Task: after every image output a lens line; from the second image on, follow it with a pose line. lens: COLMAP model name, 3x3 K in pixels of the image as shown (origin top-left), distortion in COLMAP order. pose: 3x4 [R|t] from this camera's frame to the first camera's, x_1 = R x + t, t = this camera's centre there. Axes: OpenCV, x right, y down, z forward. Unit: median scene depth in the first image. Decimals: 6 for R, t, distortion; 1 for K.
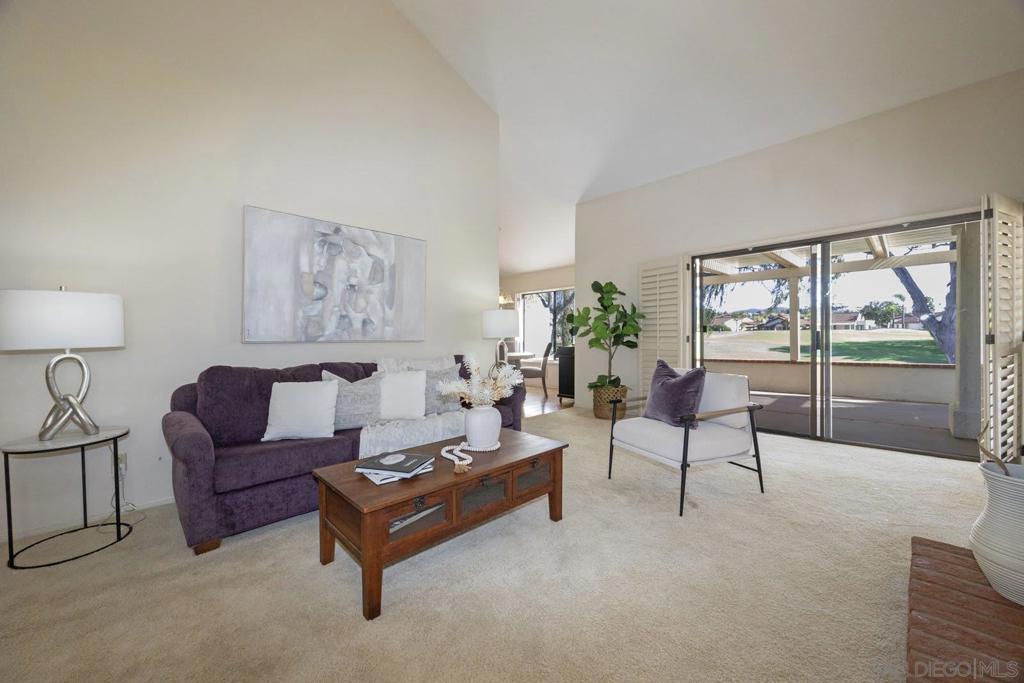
lens RADIAL K [[393.3, 0, 510.6], [0, 393.3, 336.7], [0, 0, 1]] dist [0.000875, 0.000043]
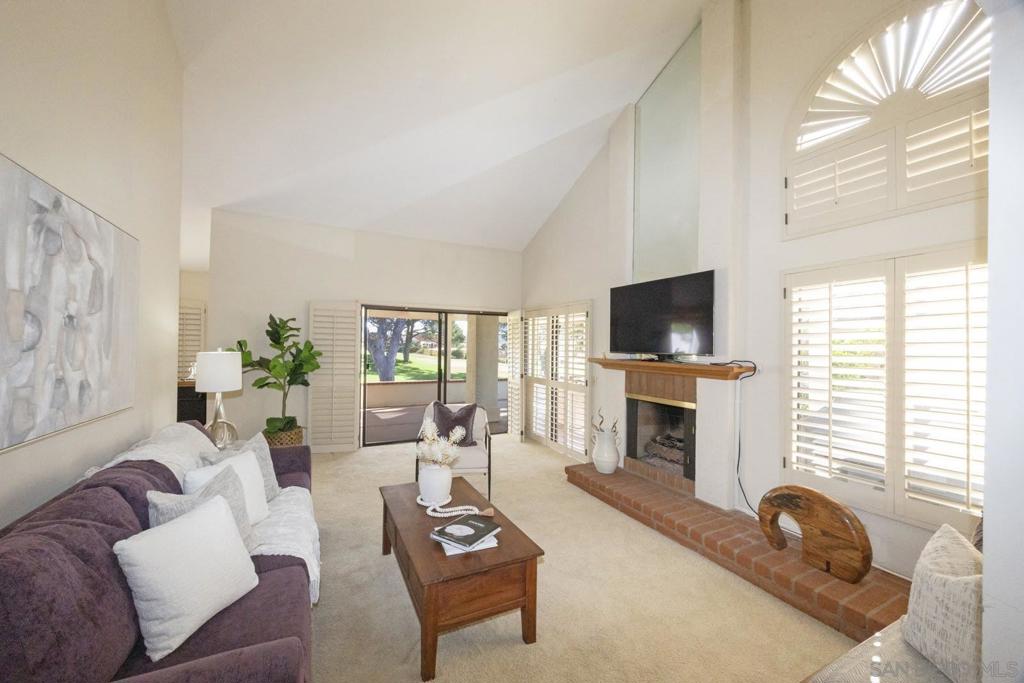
lens RADIAL K [[393.3, 0, 507.8], [0, 393.3, 350.4], [0, 0, 1]] dist [0.000875, 0.000043]
pose [[0.293015, 0.010269, 0.956053, -0.721209], [-0.021692, 0.999756, -0.004090, -0.098157], [-0.955862, -0.019540, 0.293167, 0.320207]]
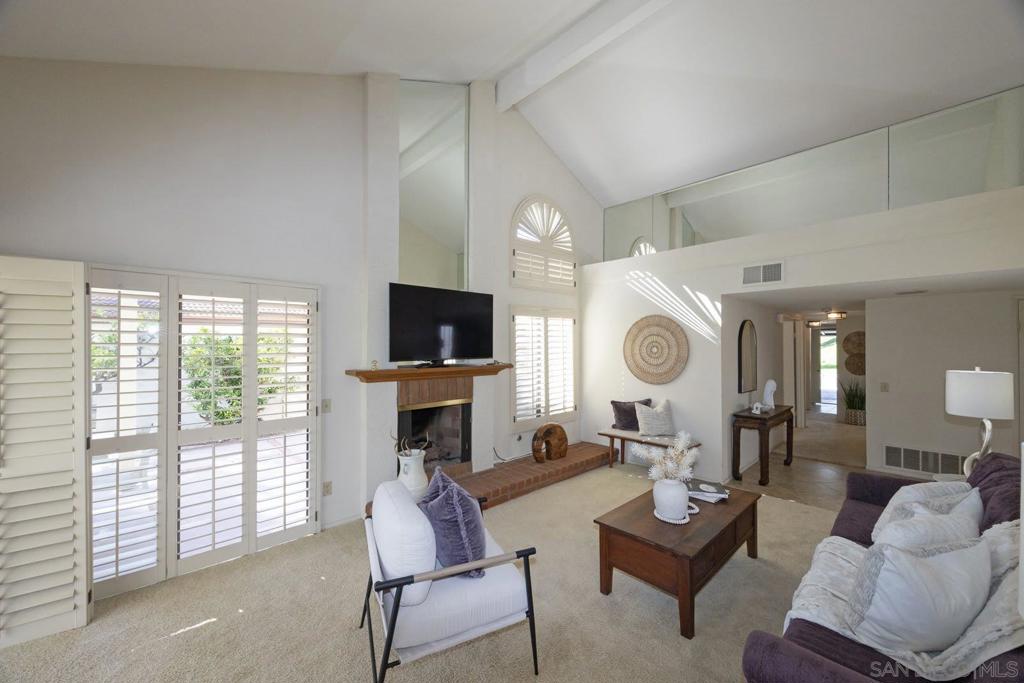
lens RADIAL K [[393.3, 0, 518.8], [0, 393.3, 346.2], [0, 0, 1]] dist [0.000875, 0.000043]
pose [[-0.999795, 0.018626, -0.007906, 0.244623], [0.018649, 0.999822, -0.002845, -0.132812], [0.007851, -0.002992, -0.999965, 1.401238]]
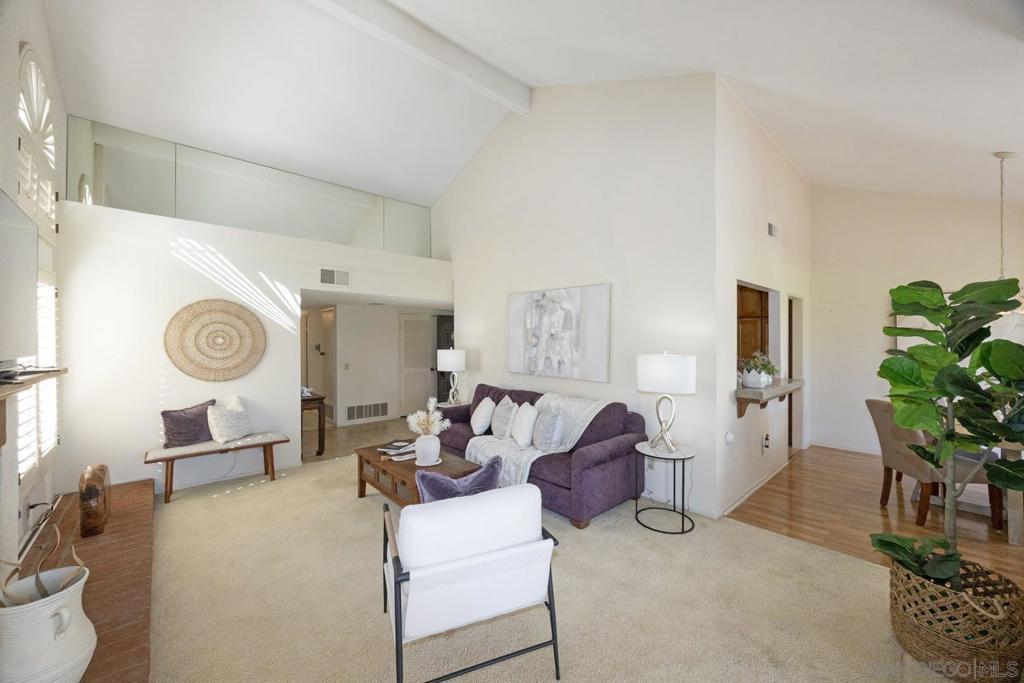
lens RADIAL K [[393.3, 0, 507.1], [0, 393.3, 342.4], [0, 0, 1]] dist [0.000875, 0.000043]
pose [[-0.033693, 0.023908, -0.999146, 0.920492], [0.001648, 0.999714, 0.023866, -0.135742], [0.999431, -0.000843, -0.033723, 0.896555]]
